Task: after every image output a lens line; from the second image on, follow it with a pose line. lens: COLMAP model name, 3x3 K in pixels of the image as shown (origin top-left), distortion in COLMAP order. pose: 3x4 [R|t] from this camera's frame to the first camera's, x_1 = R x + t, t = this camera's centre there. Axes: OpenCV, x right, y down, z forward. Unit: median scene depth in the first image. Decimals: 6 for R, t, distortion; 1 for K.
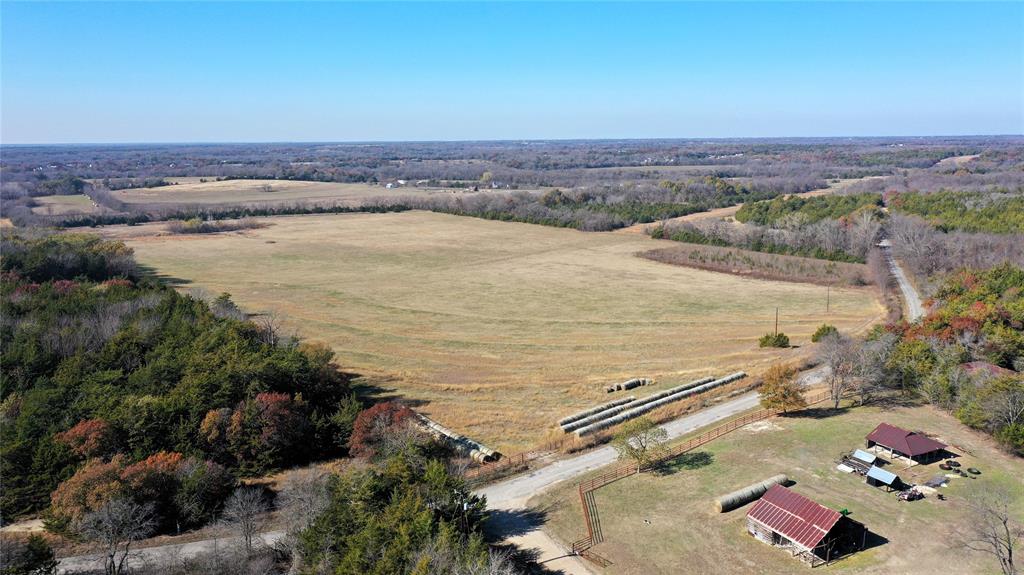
lens RADIAL K [[811.7, 0, 513.3], [0, 811.7, 286.1], [0, 0, 1]] dist [0.015061, 0.001417]
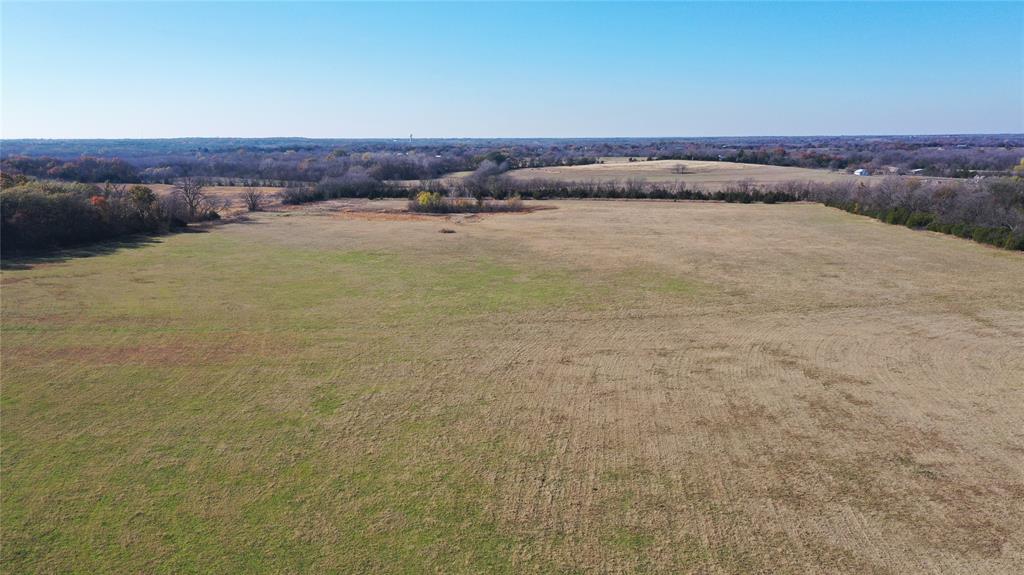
lens RADIAL K [[811.7, 0, 513.3], [0, 811.7, 286.1], [0, 0, 1]] dist [0.015061, 0.001417]
pose [[0.778167, 0.117812, -0.616908, 0.166861], [-0.114172, 0.992418, 0.045507, -0.055755], [0.617592, 0.035022, 0.785718, 0.644066]]
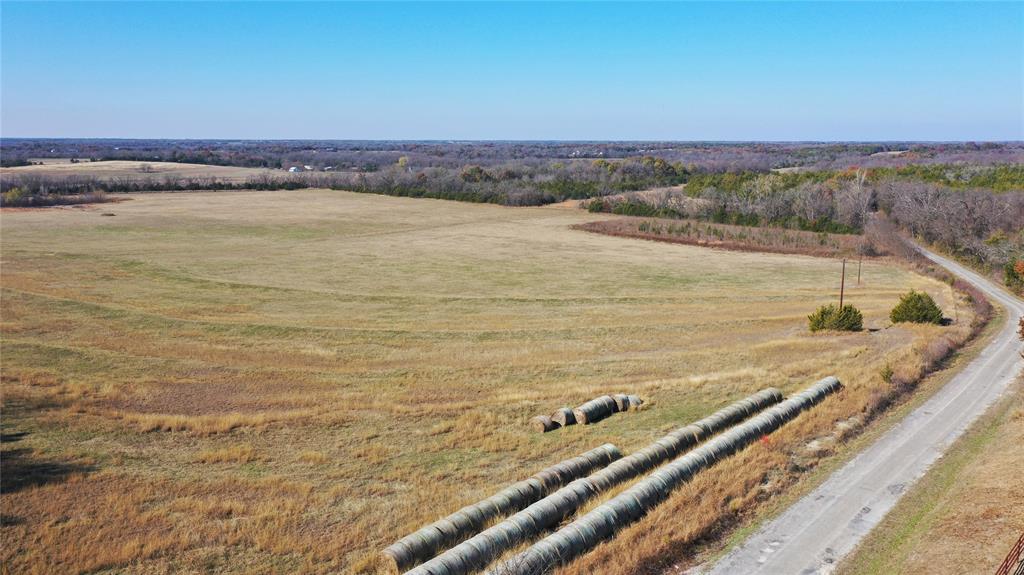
lens RADIAL K [[811.7, 0, 513.3], [0, 811.7, 286.1], [0, 0, 1]] dist [0.015061, 0.001417]
pose [[0.995986, -0.002026, 0.089486, 0.023835], [0.002321, 0.999992, -0.003197, 0.021757], [-0.089479, 0.003392, 0.995983, 0.220472]]
